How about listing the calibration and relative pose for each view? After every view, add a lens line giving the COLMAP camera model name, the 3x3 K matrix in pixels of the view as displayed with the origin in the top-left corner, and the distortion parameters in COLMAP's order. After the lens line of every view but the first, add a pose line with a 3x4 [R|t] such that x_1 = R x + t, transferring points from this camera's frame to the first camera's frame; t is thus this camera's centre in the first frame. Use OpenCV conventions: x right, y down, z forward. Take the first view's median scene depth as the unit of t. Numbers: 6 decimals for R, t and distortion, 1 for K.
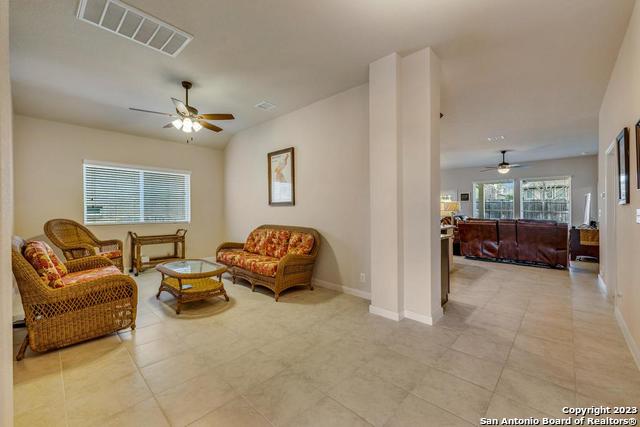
lens RADIAL K [[256.4, 0, 309.9], [0, 256.4, 207.3], [0, 0, 1]] dist [0.001467, 0.000072]
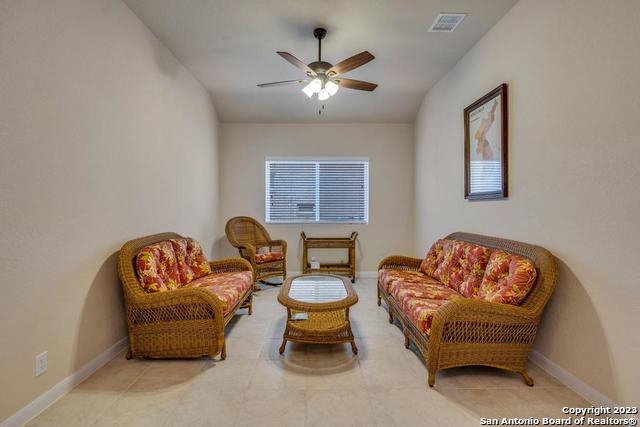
lens RADIAL K [[309.7, 0, 320.6], [0, 309.7, 207.8], [0, 0, 1]] dist [-0.000161, -0.000111]
pose [[0.713179, -0.001919, -0.700979, 0.115456], [0.010737, 0.999909, 0.008187, 0.004175], [0.700900, -0.013365, 0.713135, 0.330540]]
